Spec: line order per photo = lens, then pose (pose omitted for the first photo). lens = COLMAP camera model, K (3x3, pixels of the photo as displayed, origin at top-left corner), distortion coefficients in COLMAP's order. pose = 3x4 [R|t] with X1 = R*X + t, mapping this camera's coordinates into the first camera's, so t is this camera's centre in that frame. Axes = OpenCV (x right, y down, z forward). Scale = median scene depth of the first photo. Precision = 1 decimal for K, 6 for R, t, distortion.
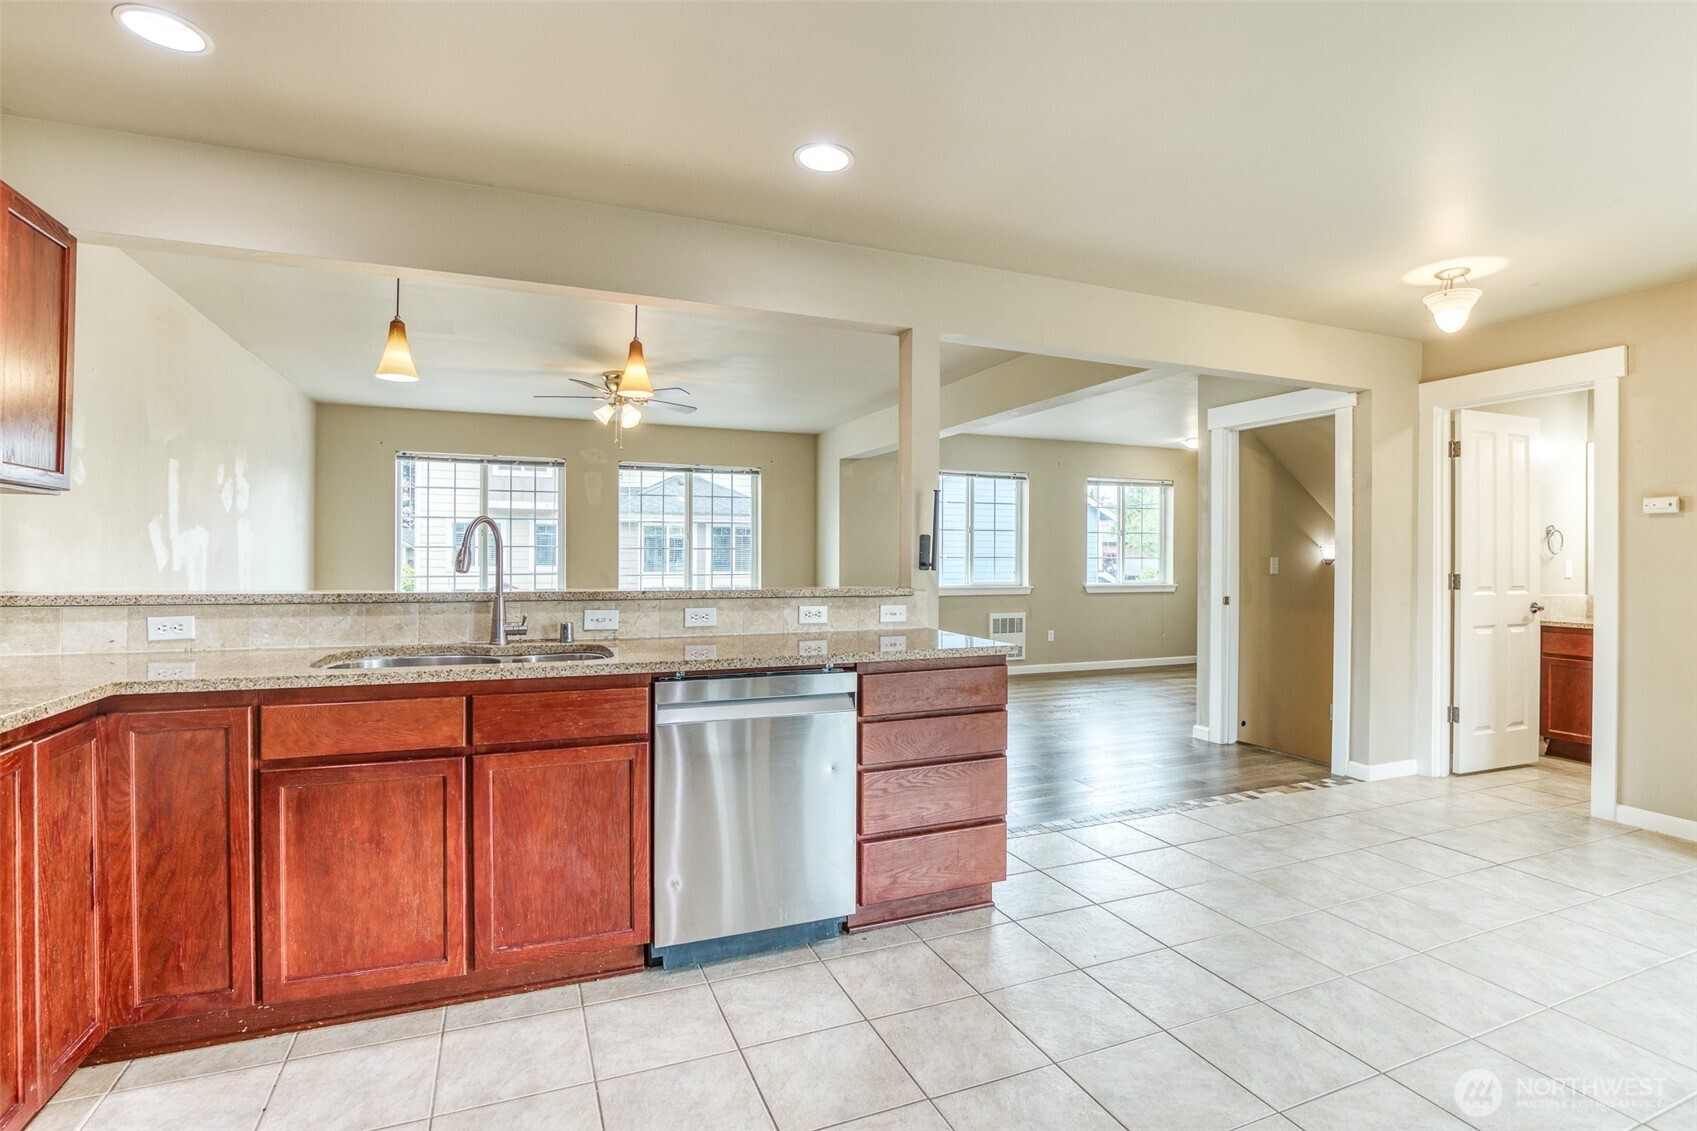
lens RADIAL K [[811.1, 0, 865.8], [0, 811.1, 552.8], [0, 0, 1]] dist [-0.031628, 0.005138]
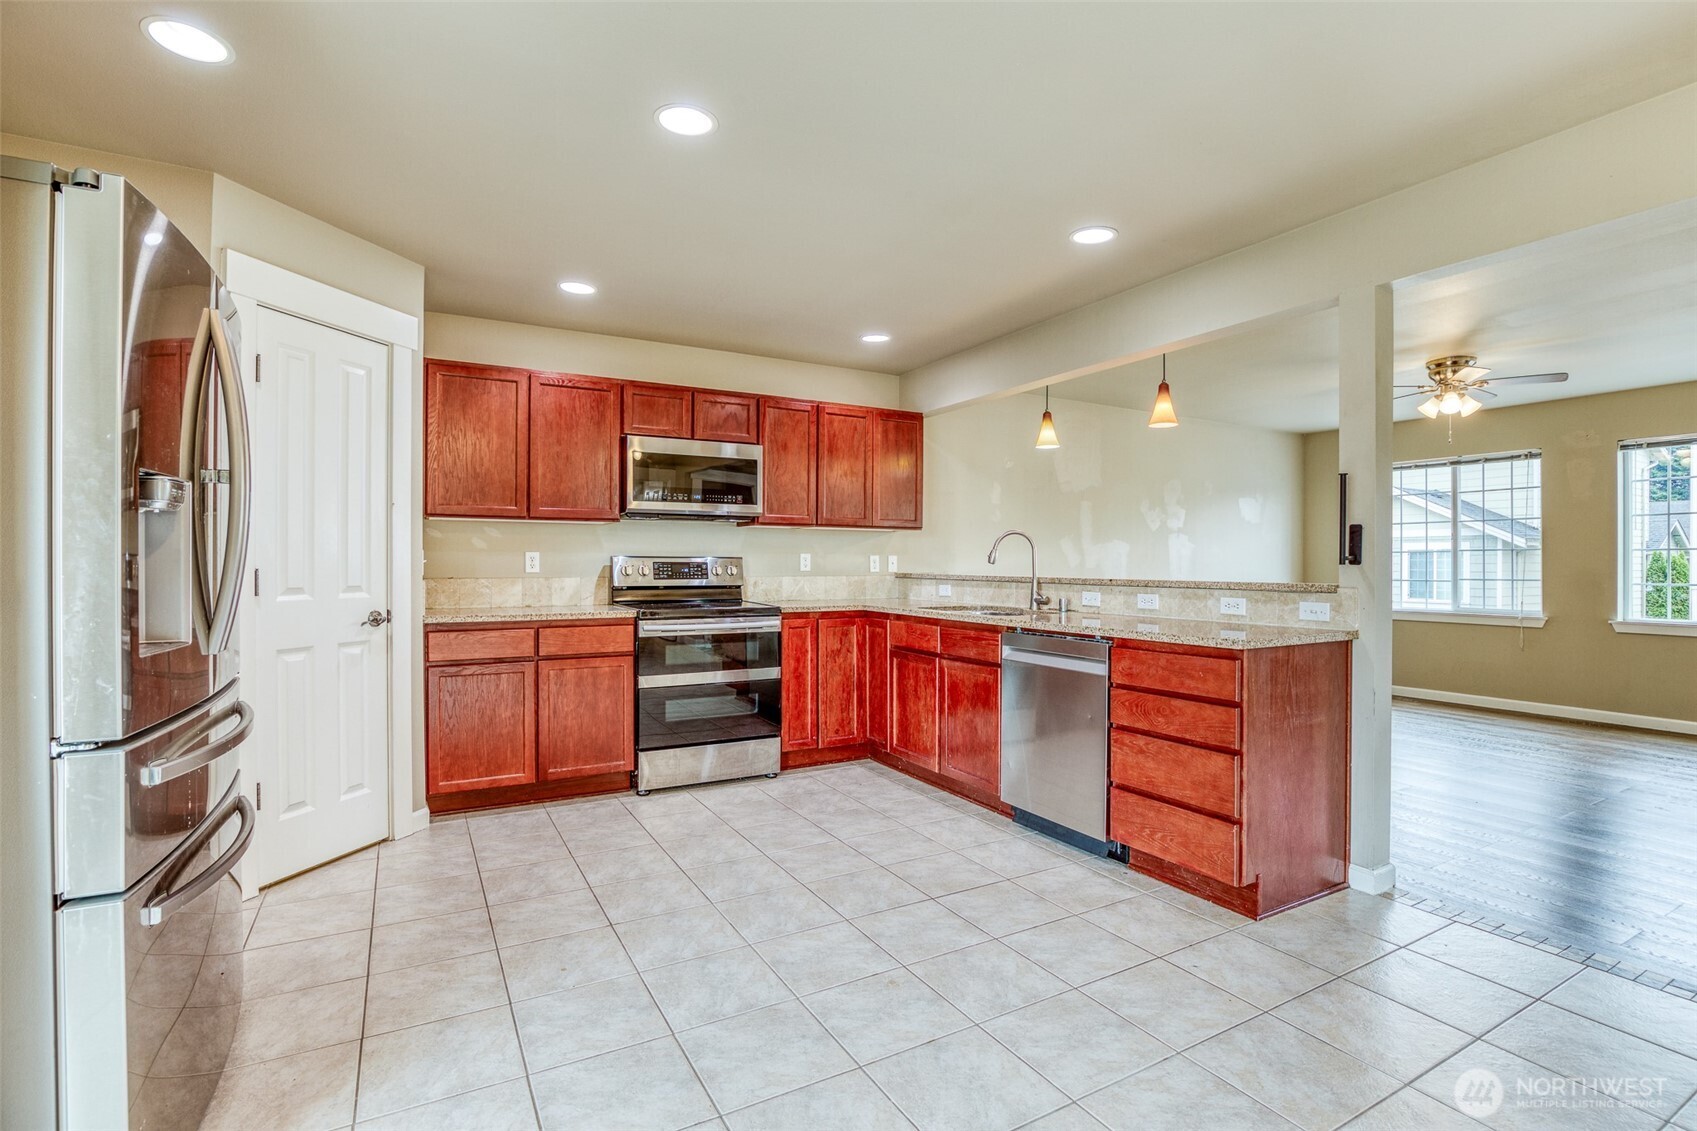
lens RADIAL K [[811.1, 0, 849.8], [0, 811.1, 565.9], [0, 0, 1]] dist [-0.031628, 0.005138]
pose [[0.105459, -0.000532, -0.994423, 0.356121], [0.001867, 0.999998, -0.000337, 0.008800], [0.994422, -0.001822, 0.105460, 0.149576]]
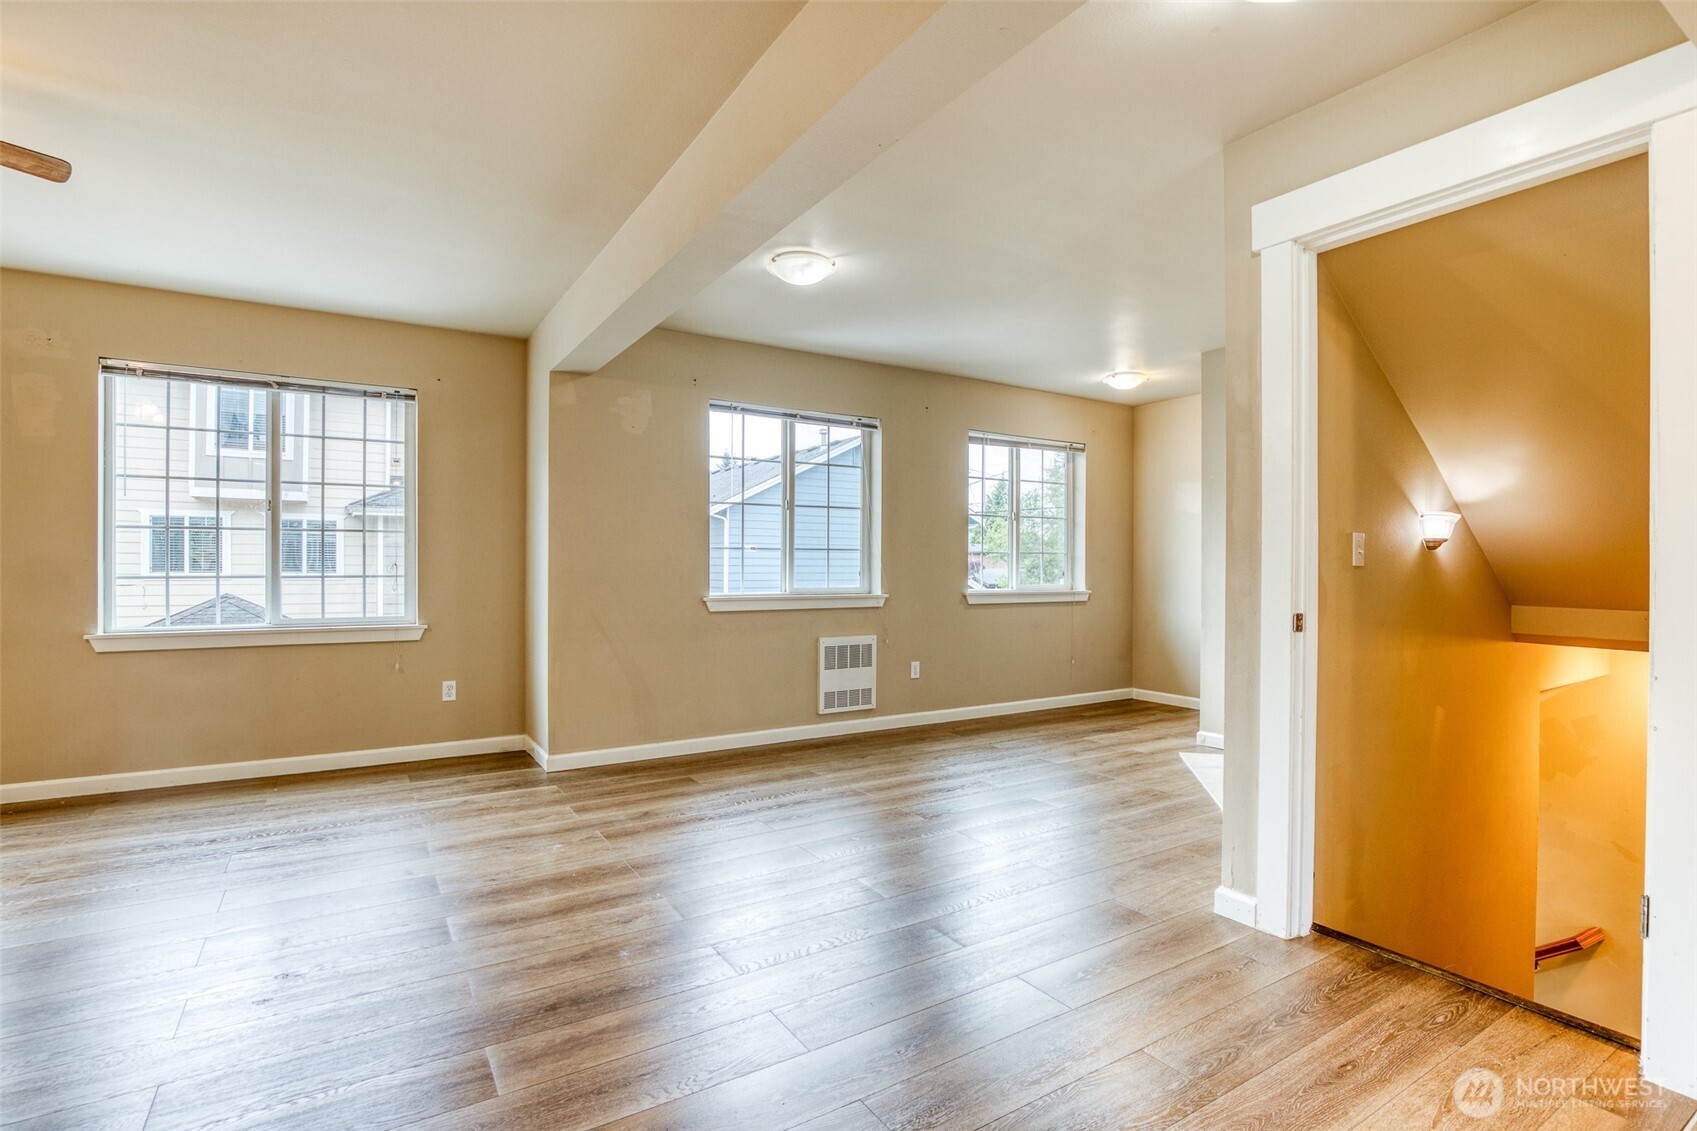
lens RADIAL K [[811.1, 0, 865.5], [0, 811.1, 565.5], [0, 0, 1]] dist [-0.031628, 0.005138]
pose [[0.985917, 0.000045, 0.167237, 0.084944], [-0.000663, 0.999993, 0.003643, 0.016758], [-0.167236, -0.003703, 0.985910, 0.383979]]
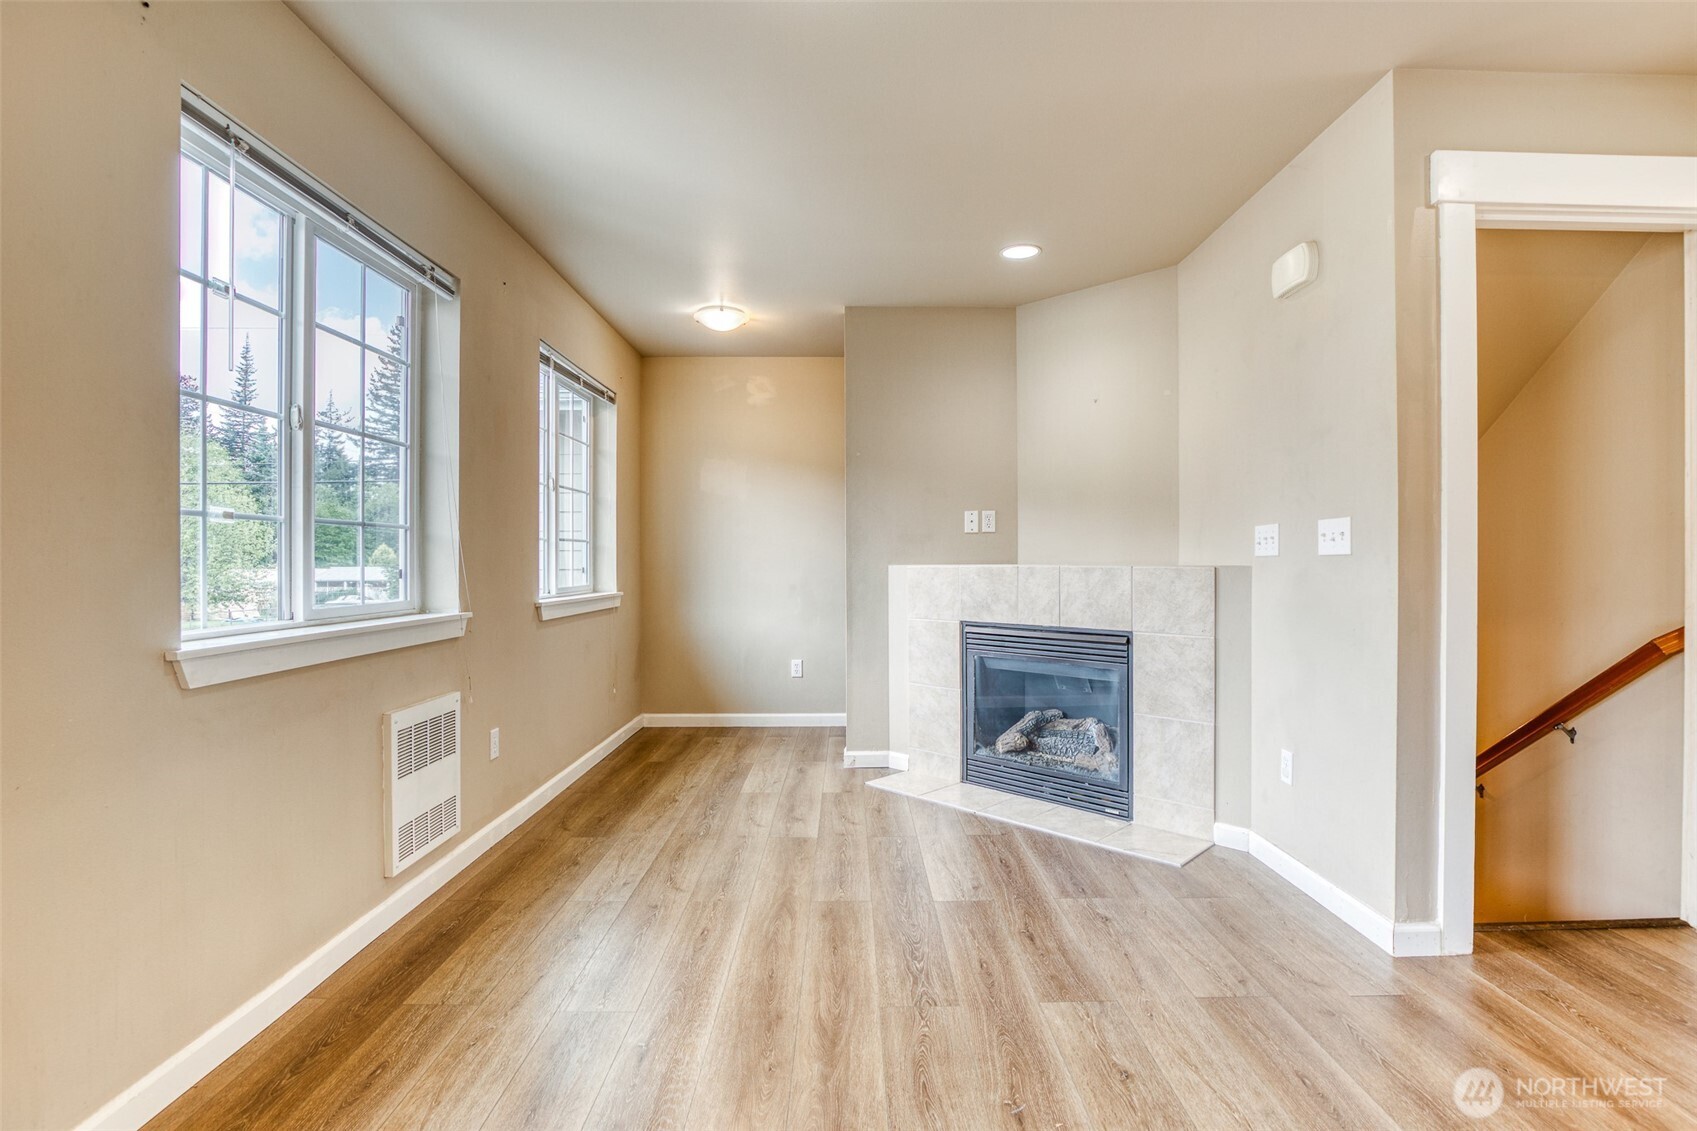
lens RADIAL K [[811.1, 0, 857.8], [0, 811.1, 563.7], [0, 0, 1]] dist [-0.031628, 0.005138]
pose [[0.385808, -0.006041, 0.922559, -0.049373], [0.001472, 0.999981, 0.005932, 0.019649], [-0.922578, -0.000931, 0.385809, 0.751141]]
